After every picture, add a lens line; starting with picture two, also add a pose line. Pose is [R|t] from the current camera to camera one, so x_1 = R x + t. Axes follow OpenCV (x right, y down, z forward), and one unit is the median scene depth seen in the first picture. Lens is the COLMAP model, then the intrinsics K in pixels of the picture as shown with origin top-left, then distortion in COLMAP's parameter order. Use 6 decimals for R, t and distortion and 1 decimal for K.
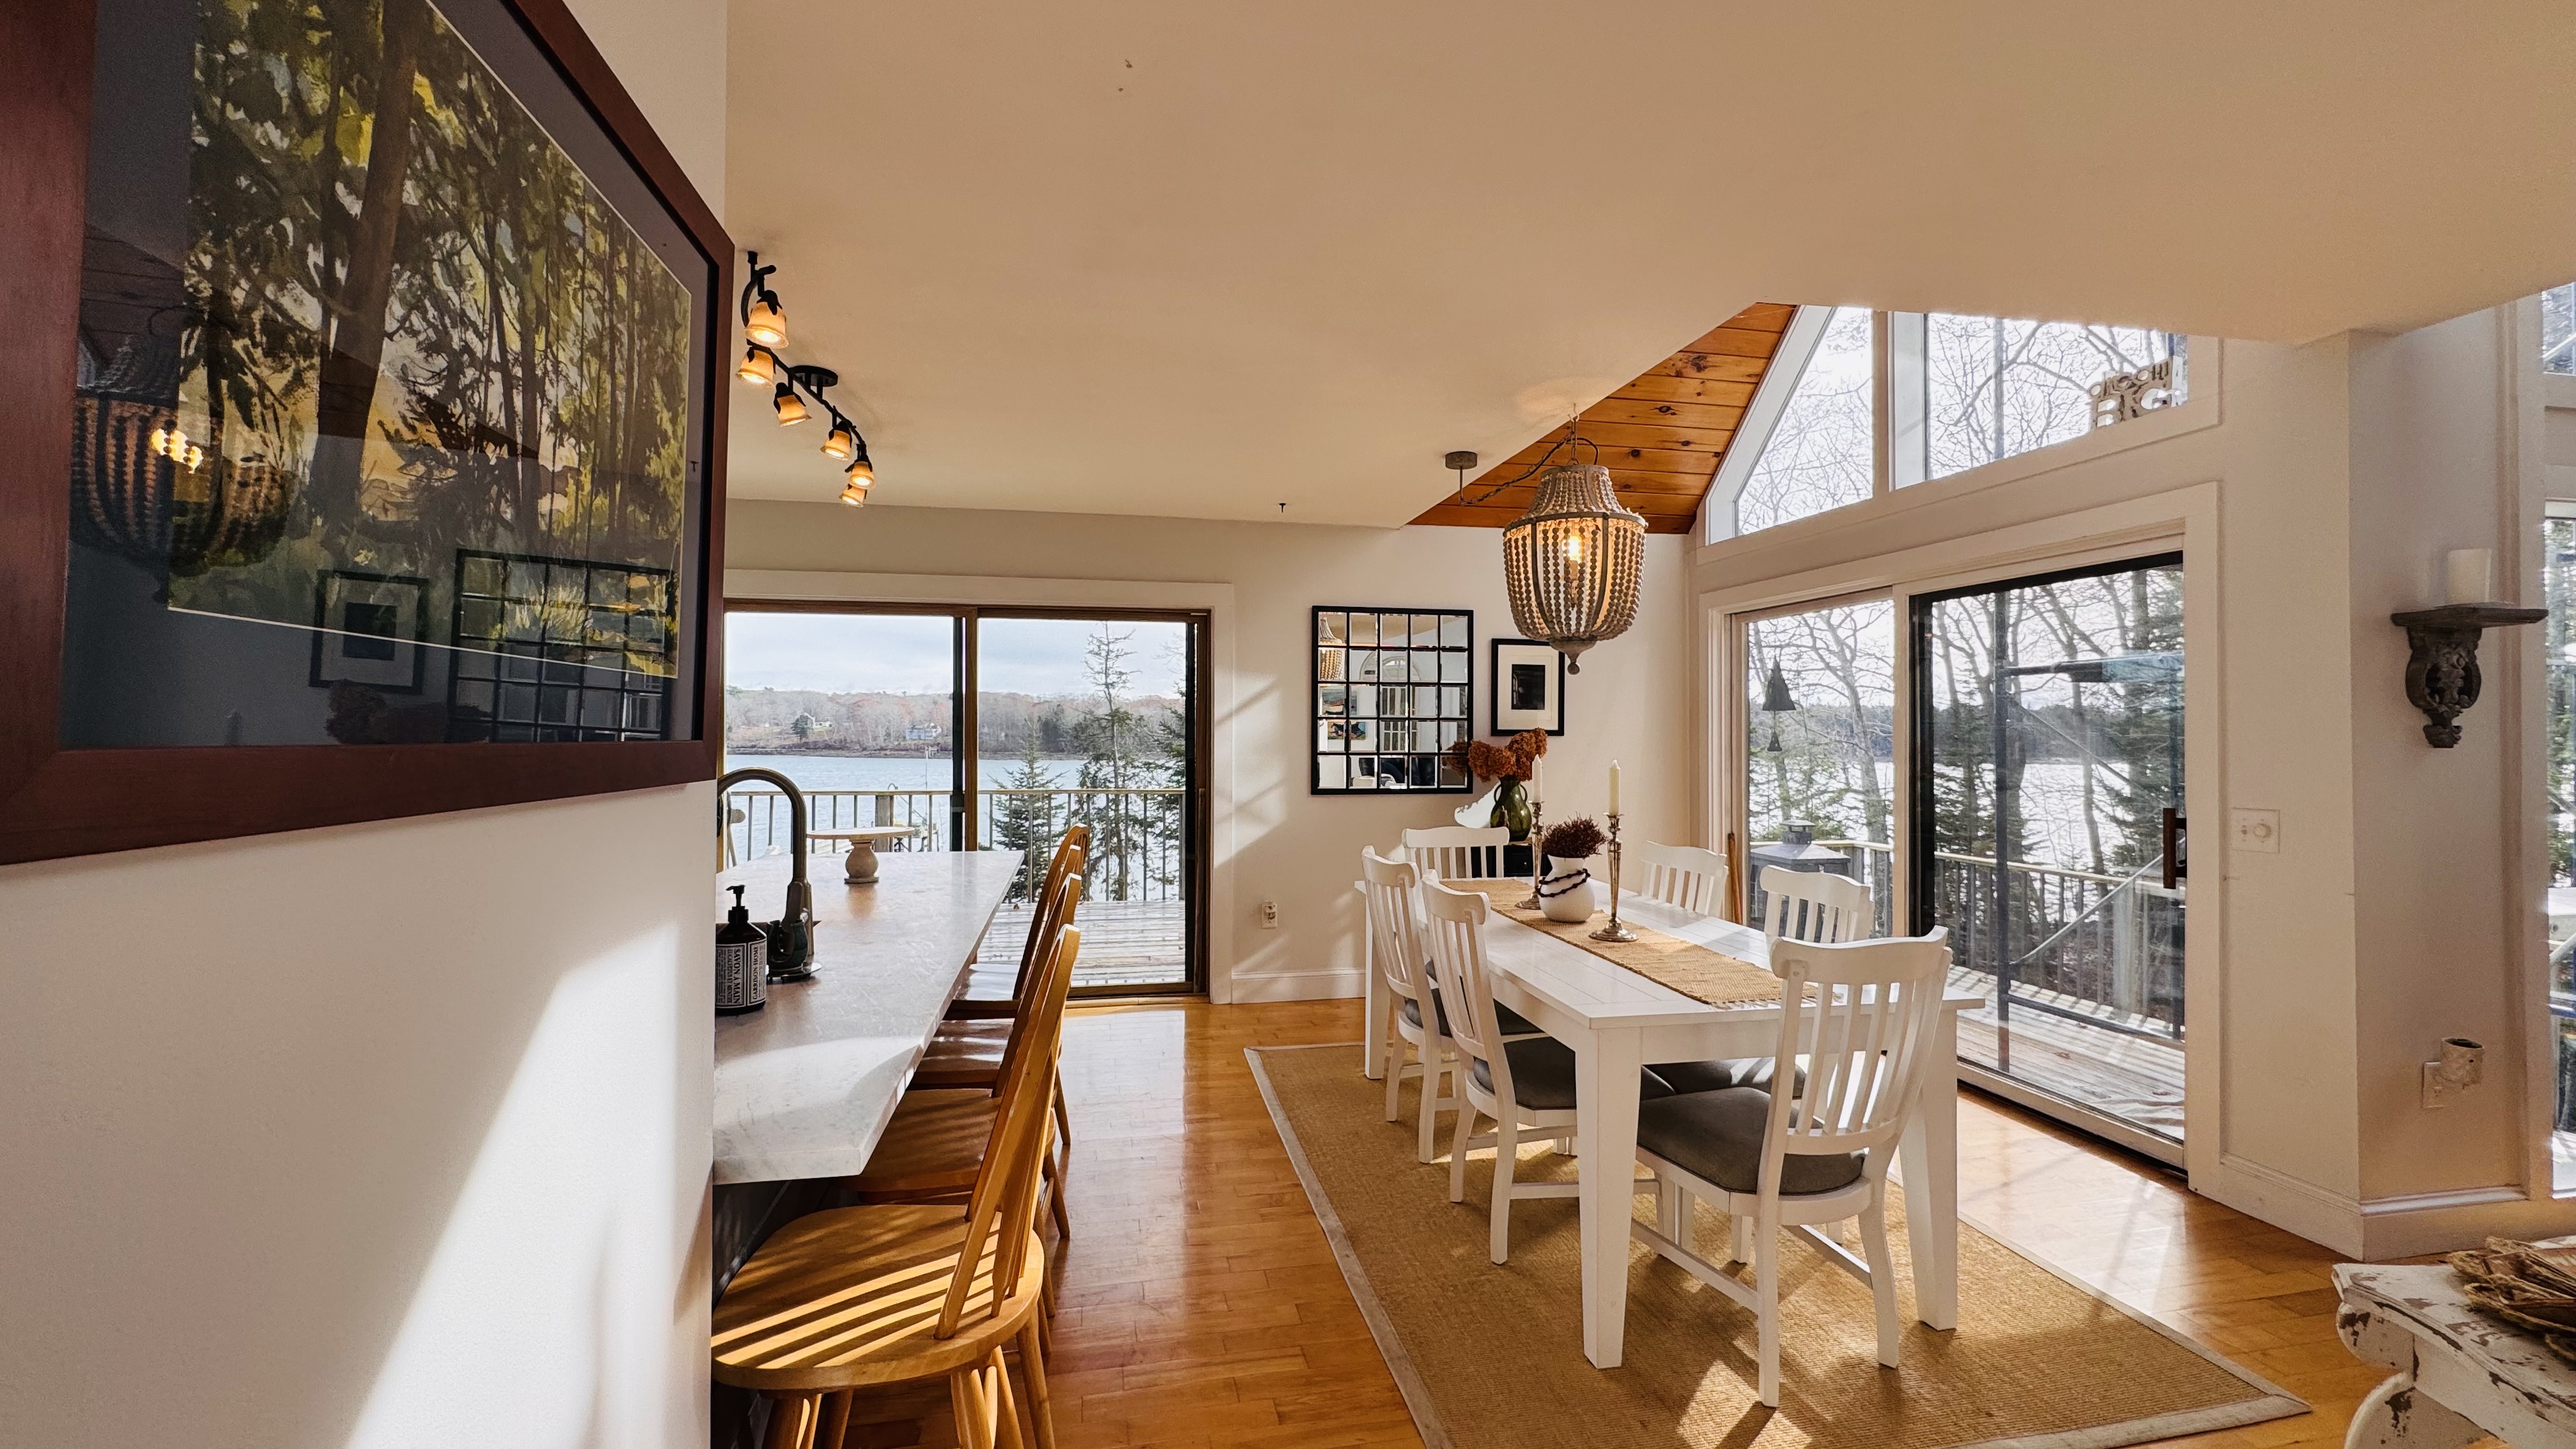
lens RADIAL K [[1027.0, 0, 1301.8], [0, 1027.0, 722.7], [0, 0, 1]] dist [0.002334, 0.001226]
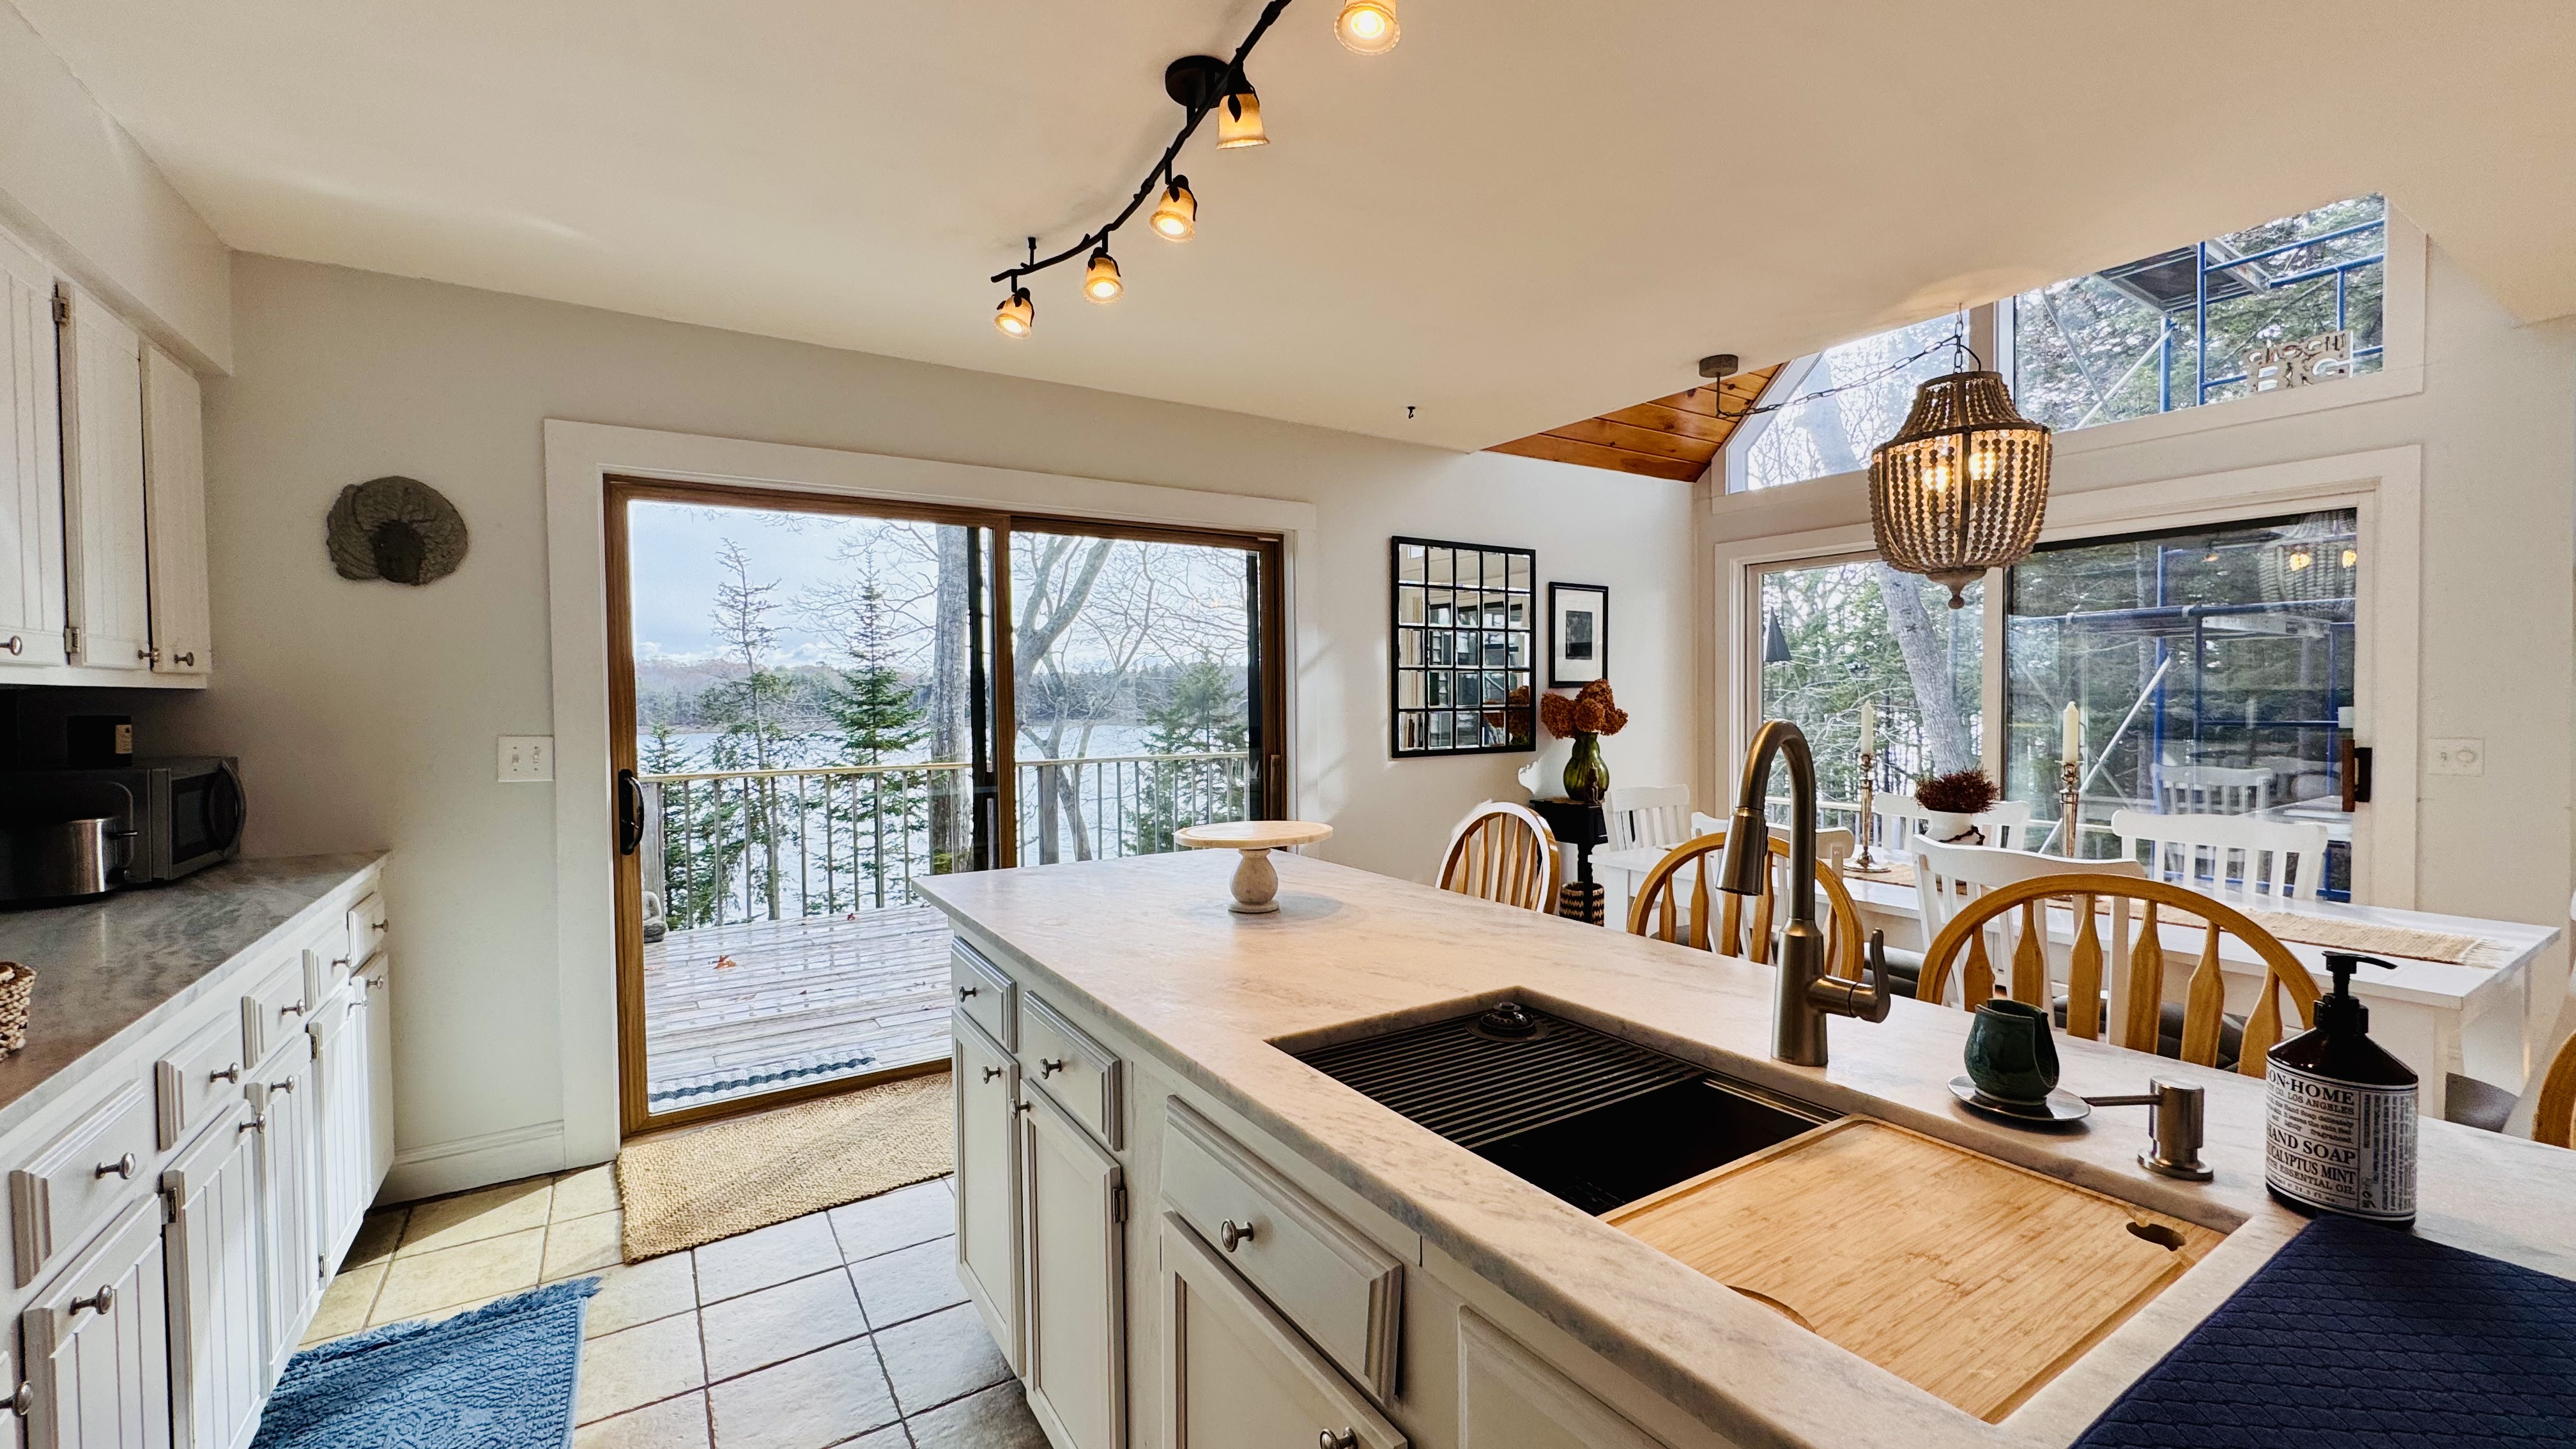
lens RADIAL K [[1027.0, 0, 1316.3], [0, 1027.0, 721.9], [0, 0, 1]] dist [0.002334, 0.001226]
pose [[0.929990, -0.021024, 0.366984, -0.362004], [0.008630, 0.999337, 0.035381, 0.009141], [-0.367484, -0.029737, 0.929554, 0.227406]]
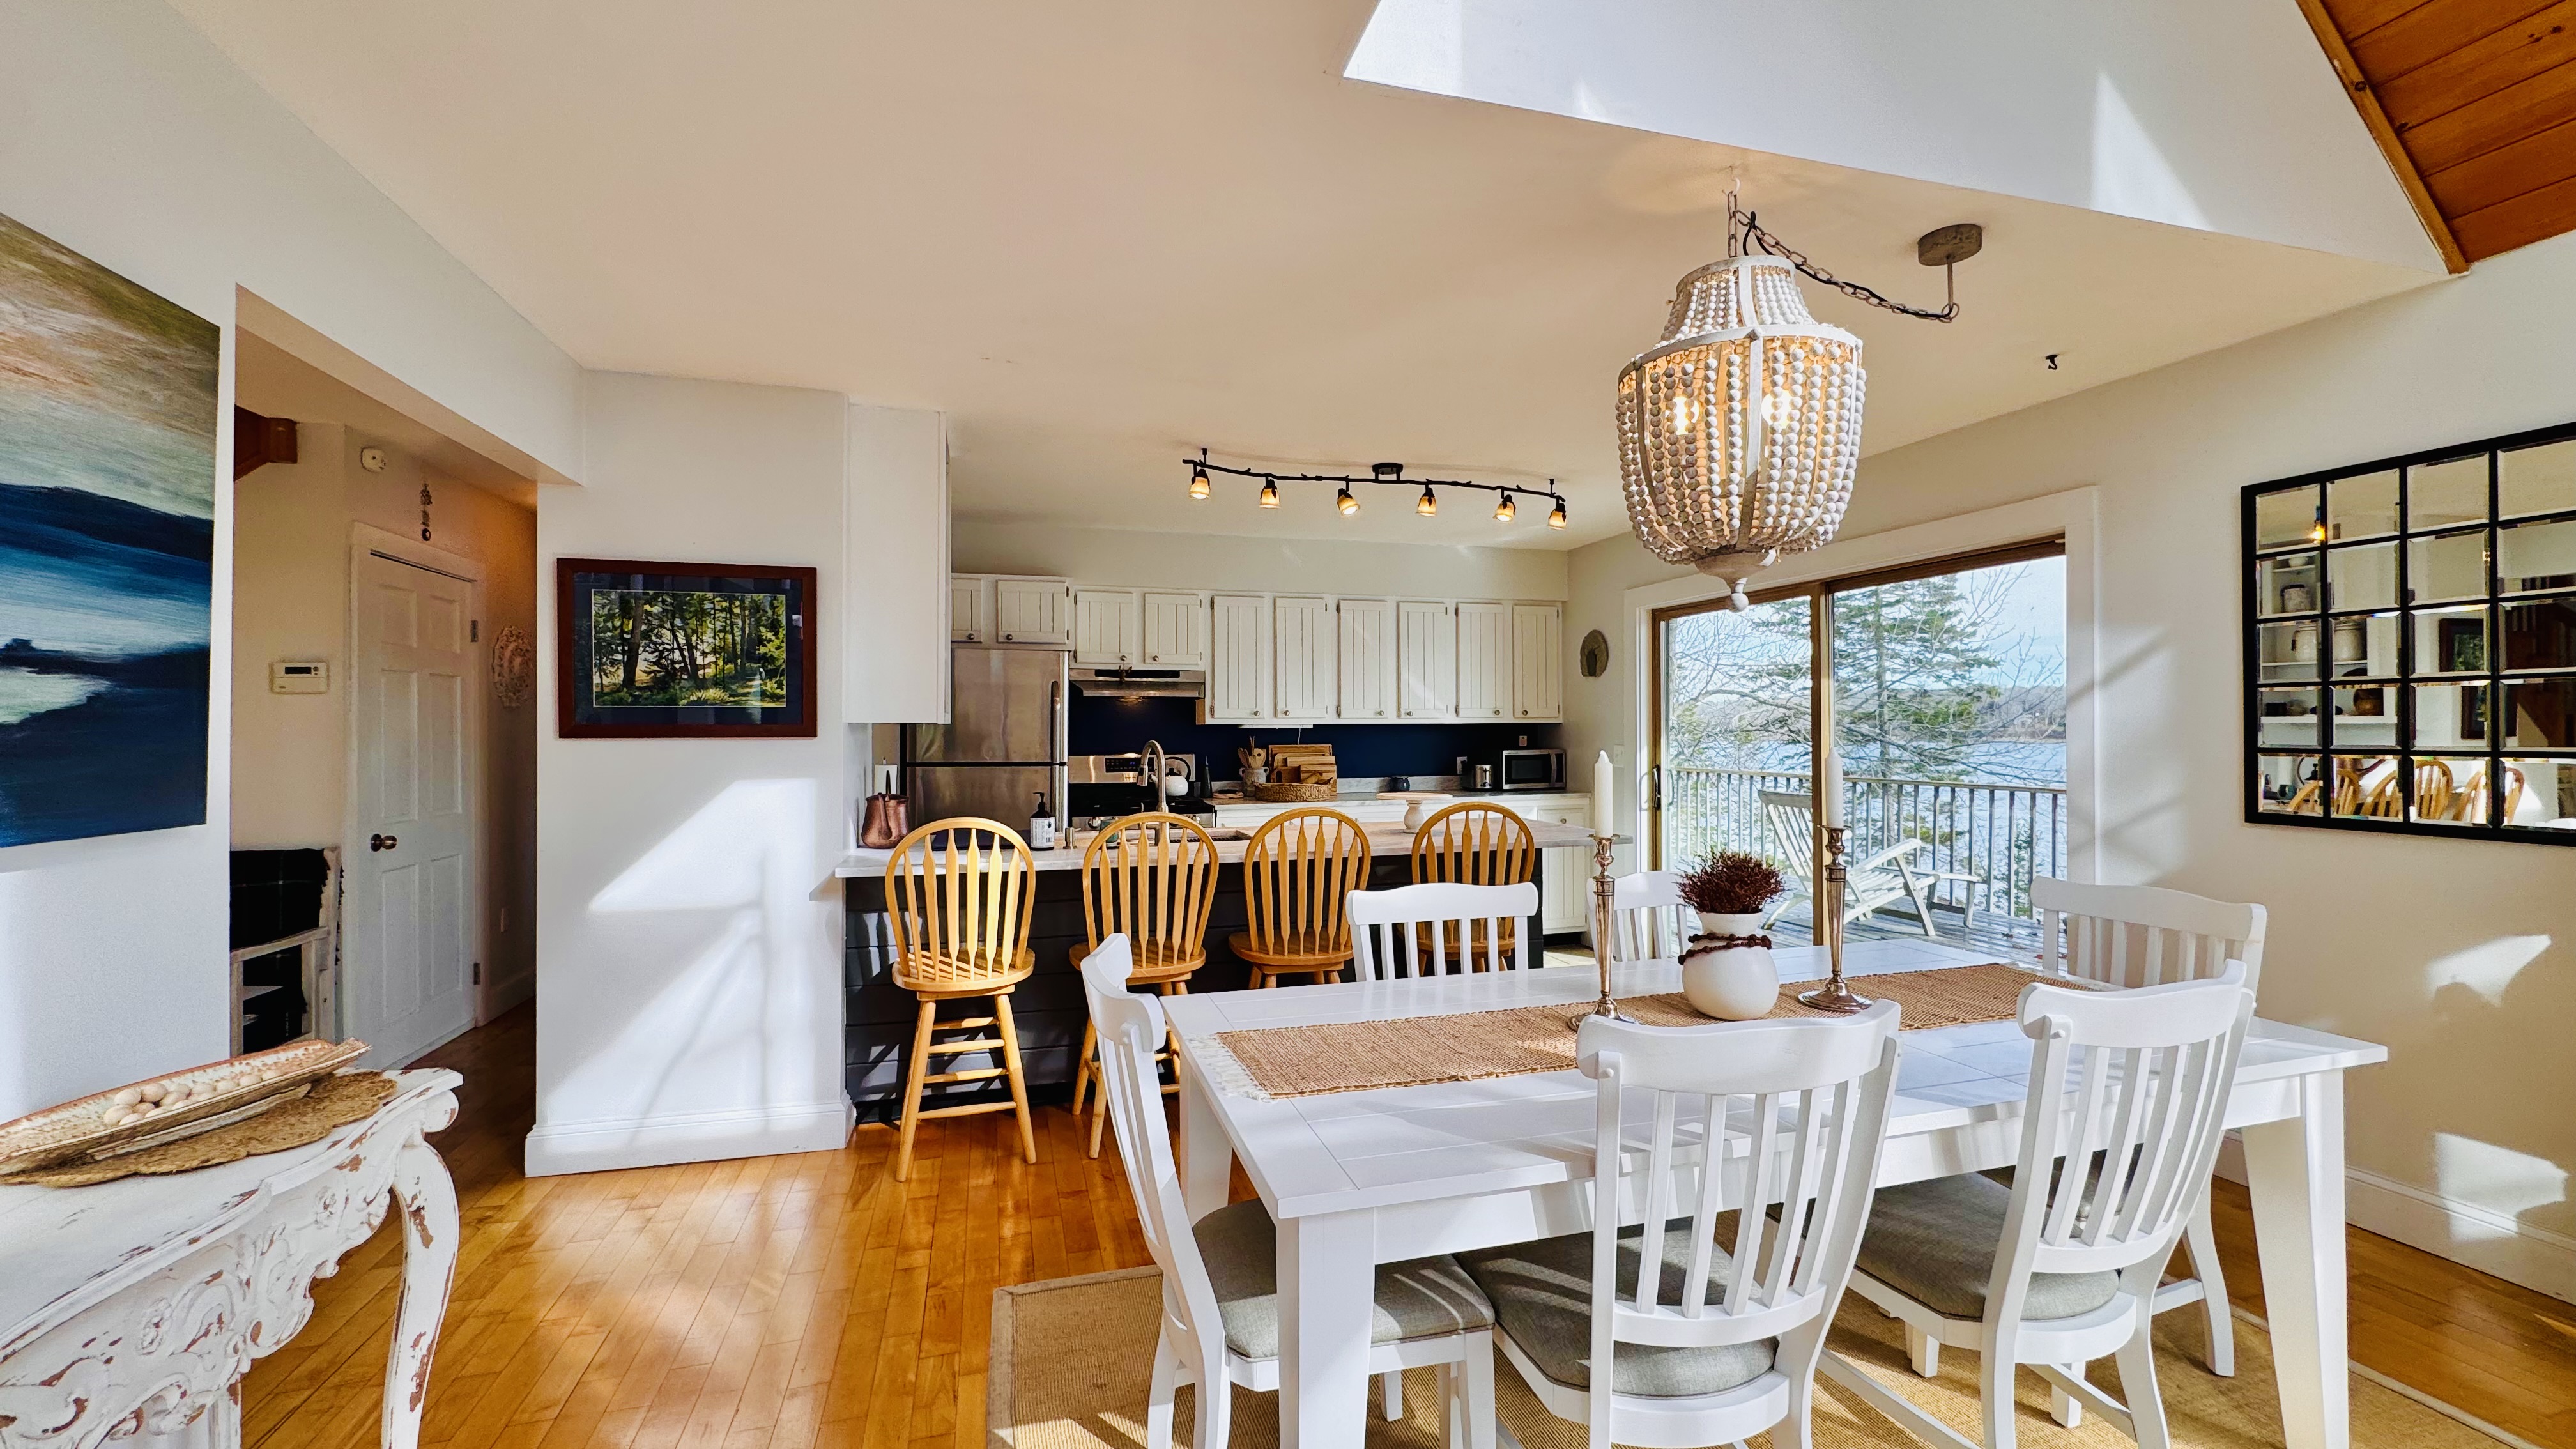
lens RADIAL K [[1027.0, 0, 1292.0], [0, 1027.0, 729.0], [0, 0, 1]] dist [0.002334, 0.001226]
pose [[0.078591, -0.002363, -0.996904, 0.532041], [0.014752, 0.999890, -0.001207, 0.011604], [0.996798, -0.014611, 0.078618, 0.428624]]
